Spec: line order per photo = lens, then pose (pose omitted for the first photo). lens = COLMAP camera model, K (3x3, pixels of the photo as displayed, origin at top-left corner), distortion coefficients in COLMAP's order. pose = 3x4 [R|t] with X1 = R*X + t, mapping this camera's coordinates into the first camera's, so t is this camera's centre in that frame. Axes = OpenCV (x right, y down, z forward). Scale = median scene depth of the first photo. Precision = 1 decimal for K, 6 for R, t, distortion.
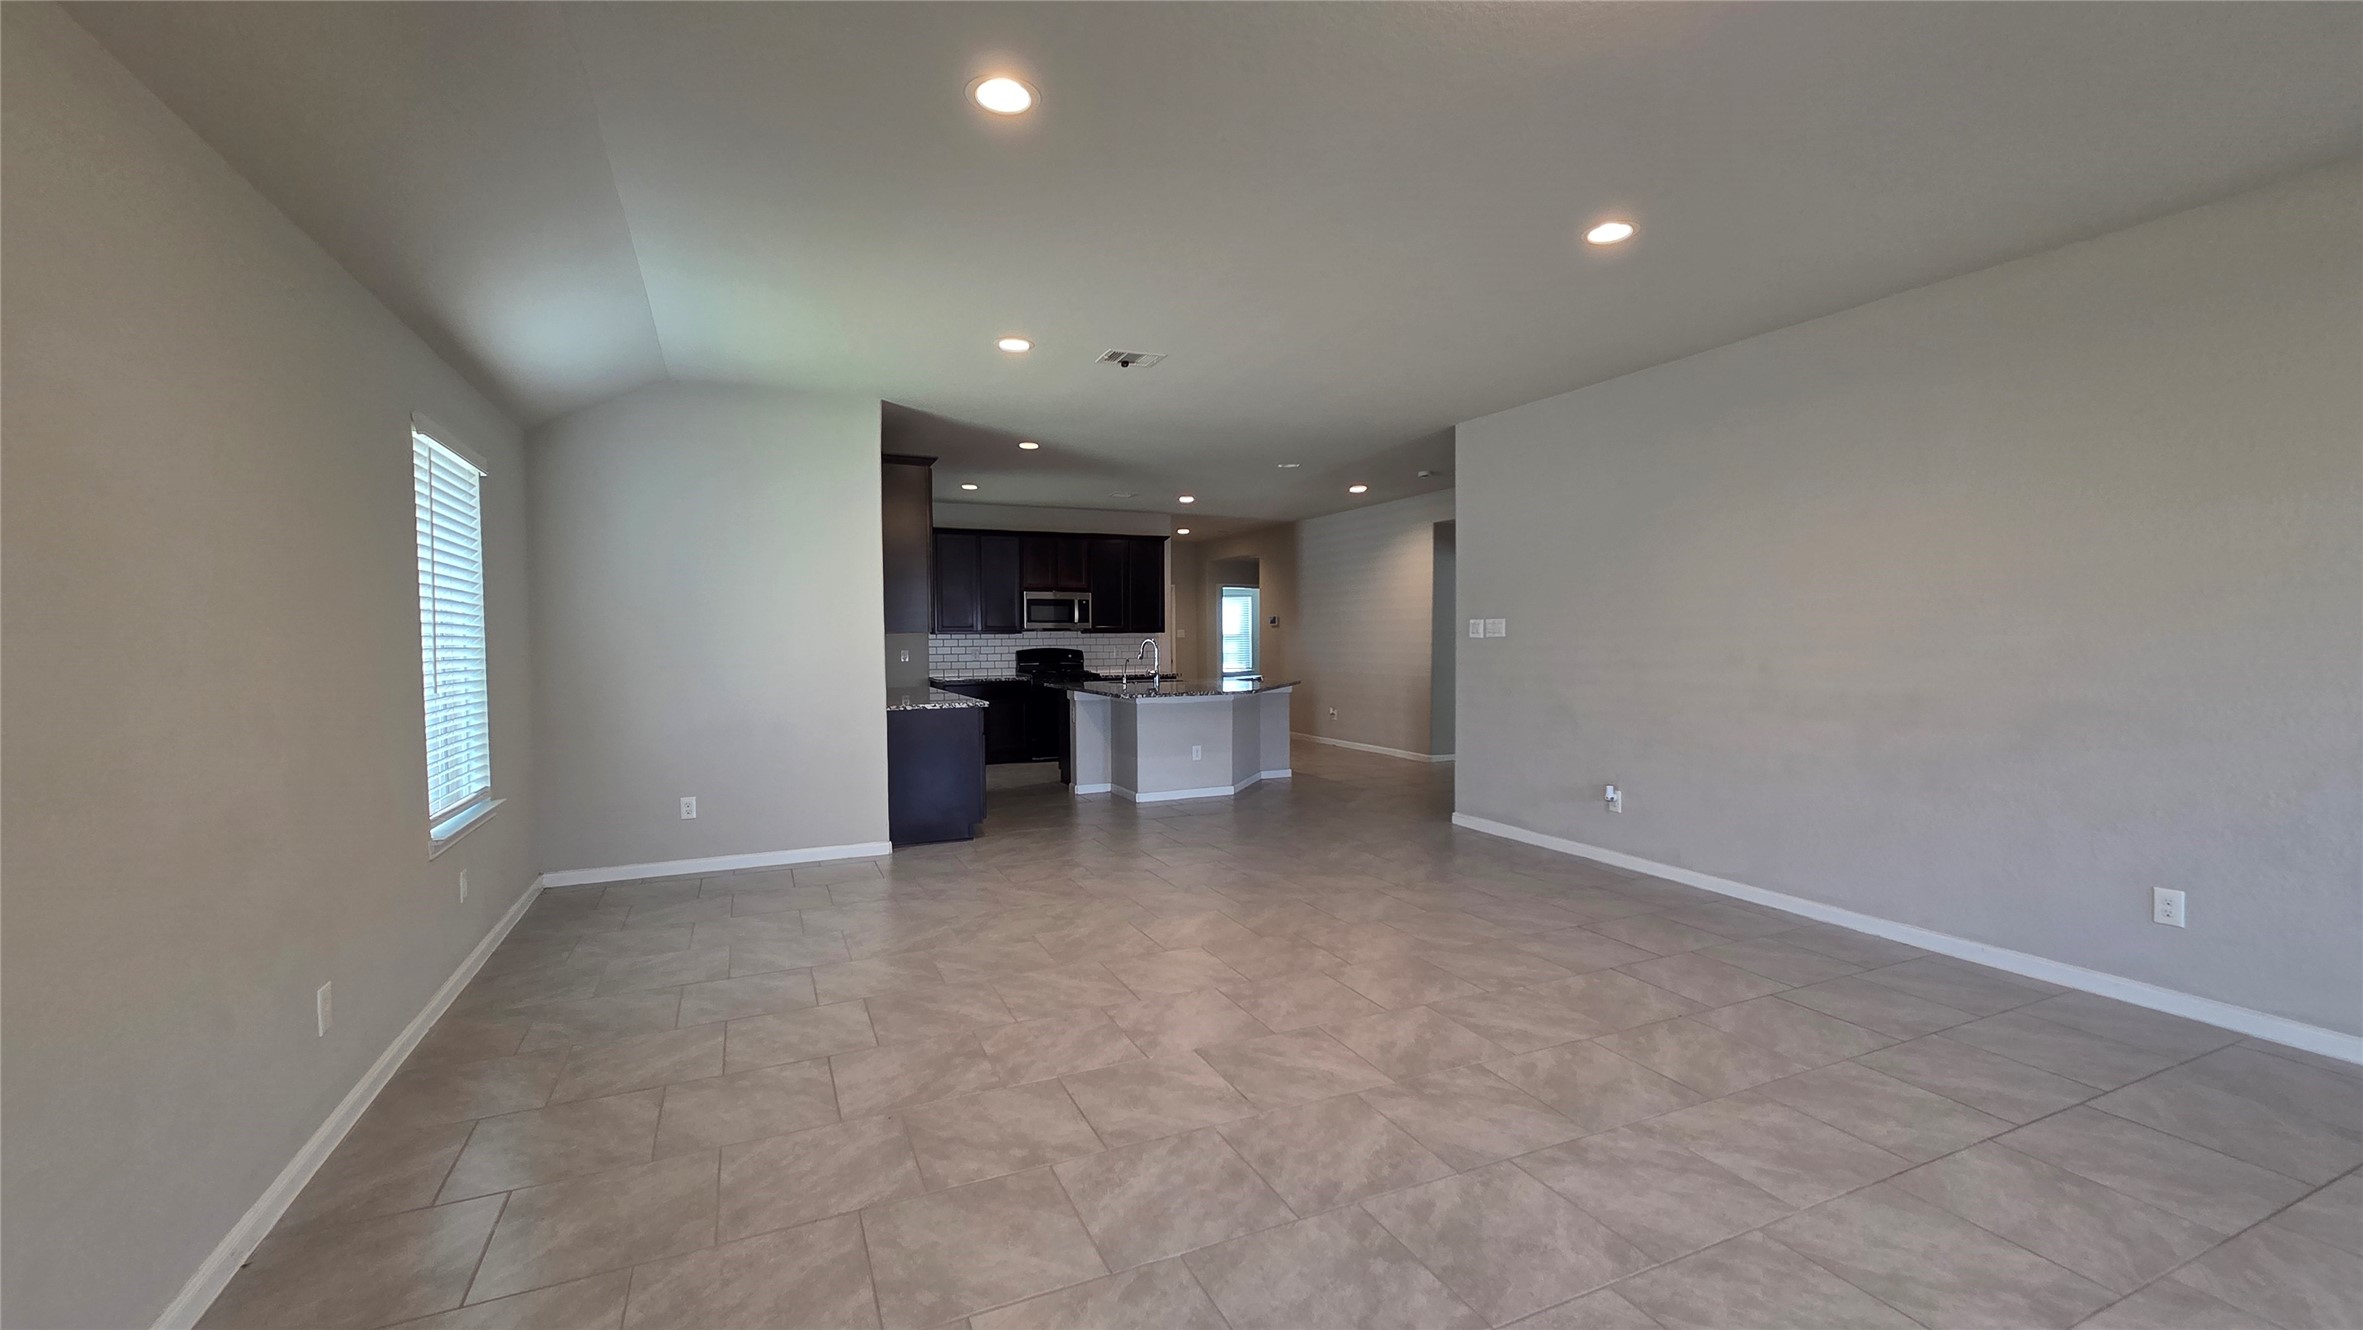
lens RADIAL K [[959.5, 0, 1182.5], [0, 959.5, 659.9], [0, 0, 1]] dist [-0.002271, -0.000085]
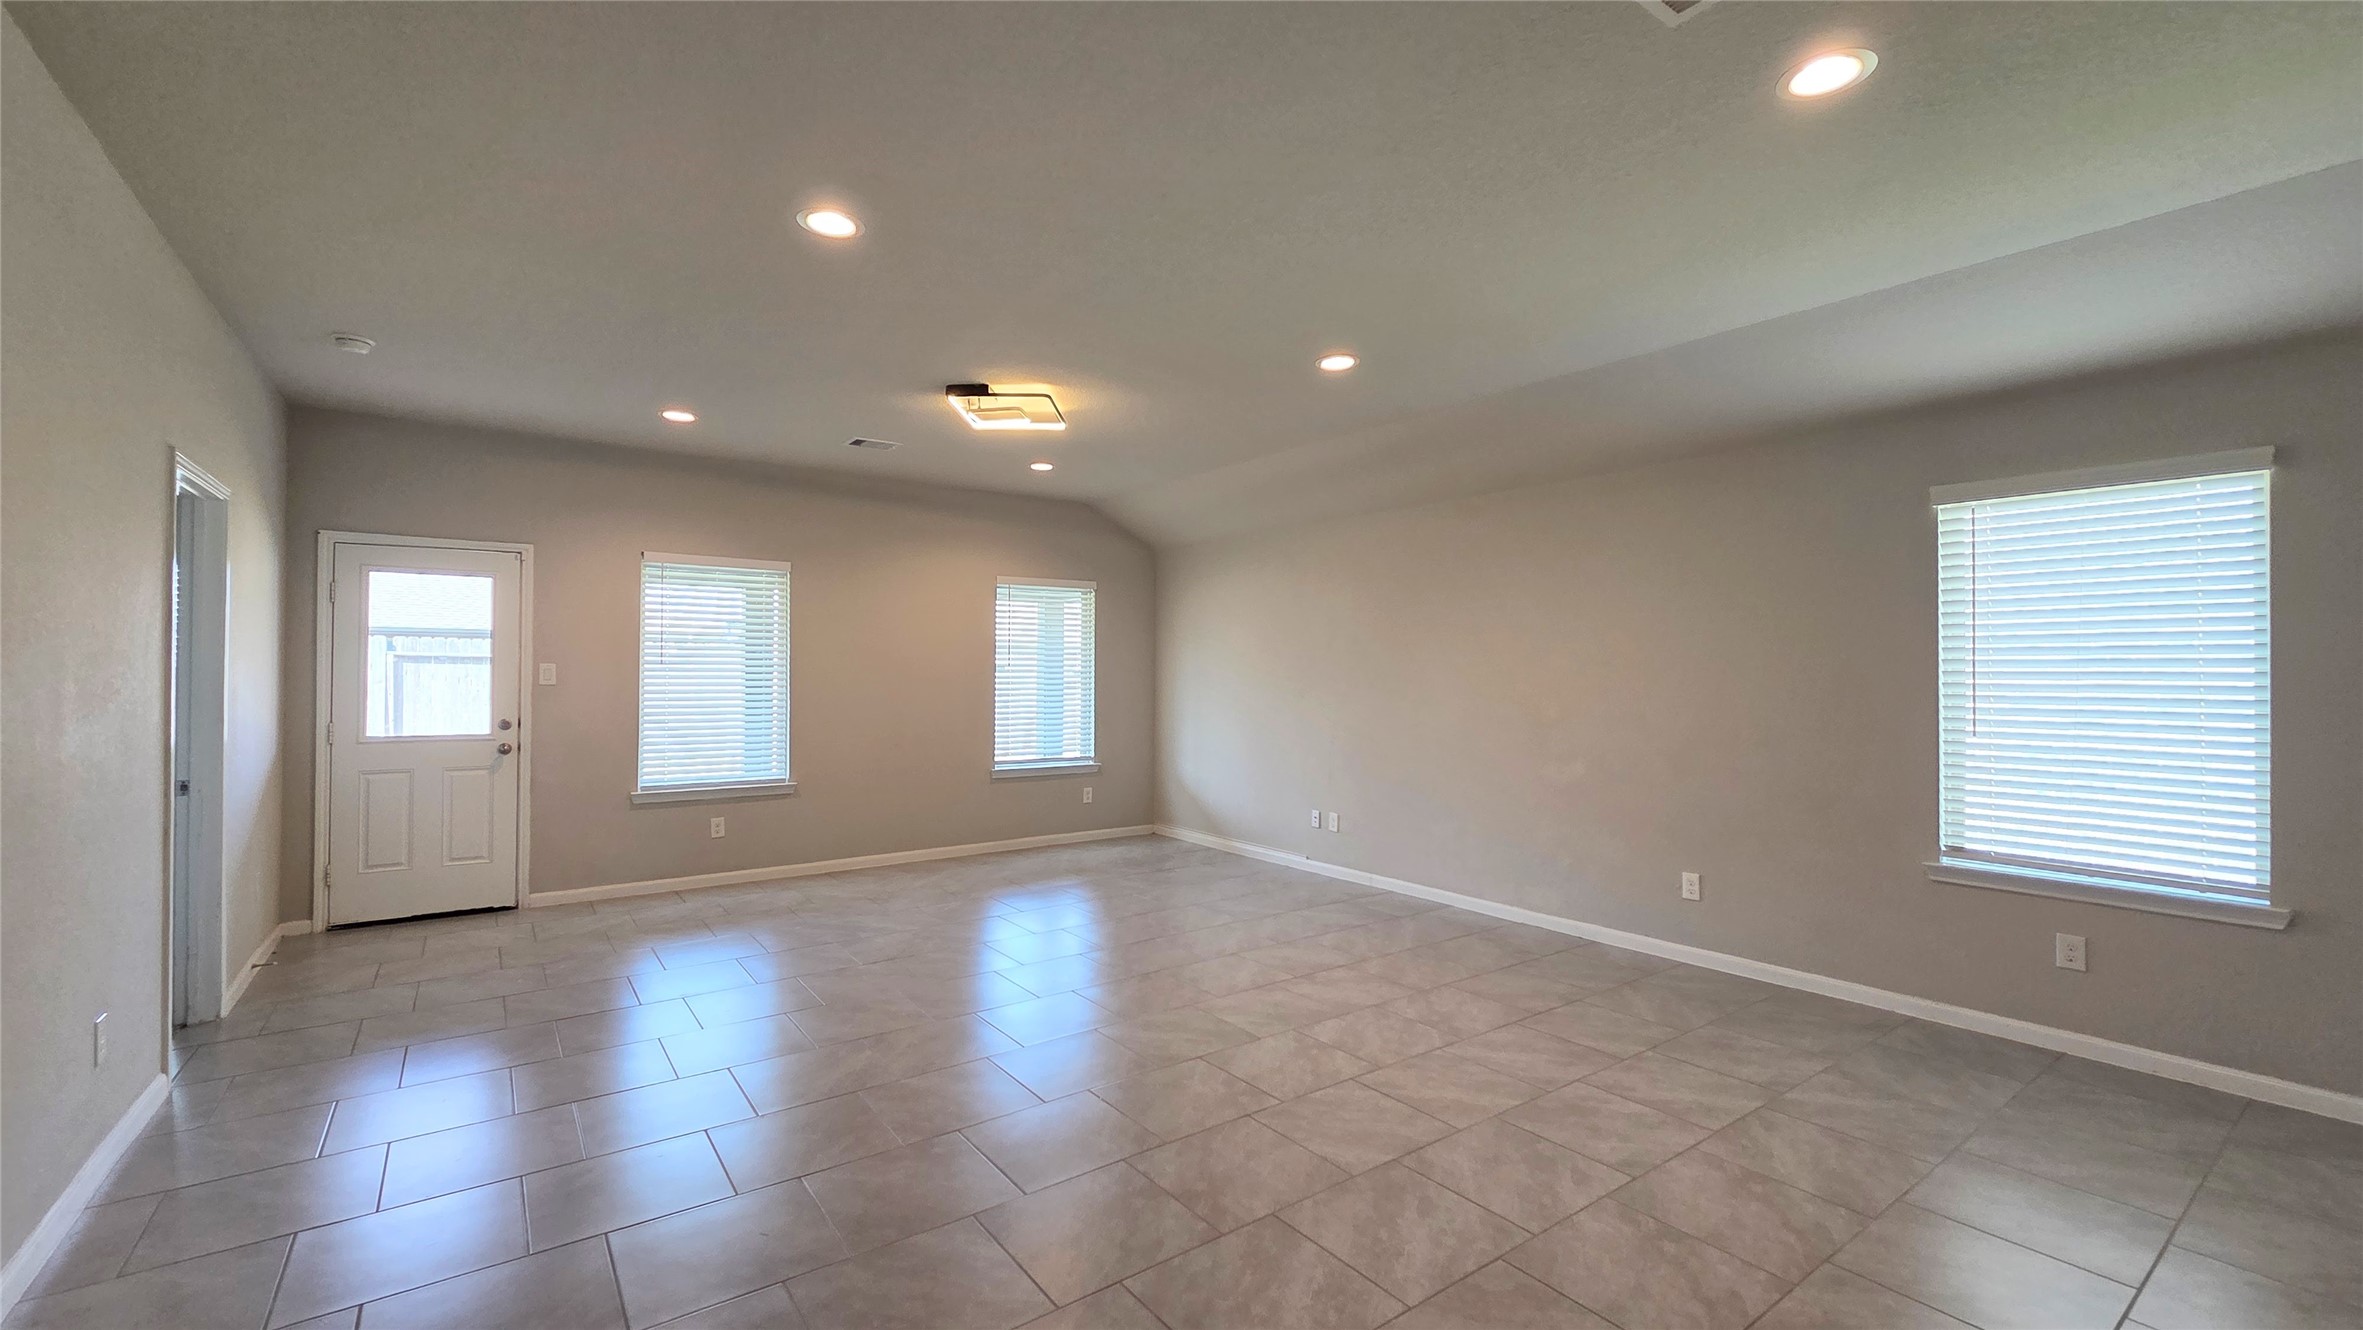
lens RADIAL K [[959.5, 0, 1185.2], [0, 959.5, 672.0], [0, 0, 1]] dist [-0.002271, -0.000085]
pose [[-0.977271, 0.007296, -0.211866, 0.313054], [0.002078, 0.999689, 0.024841, -0.064906], [0.211982, 0.023836, -0.976983, 1.898560]]
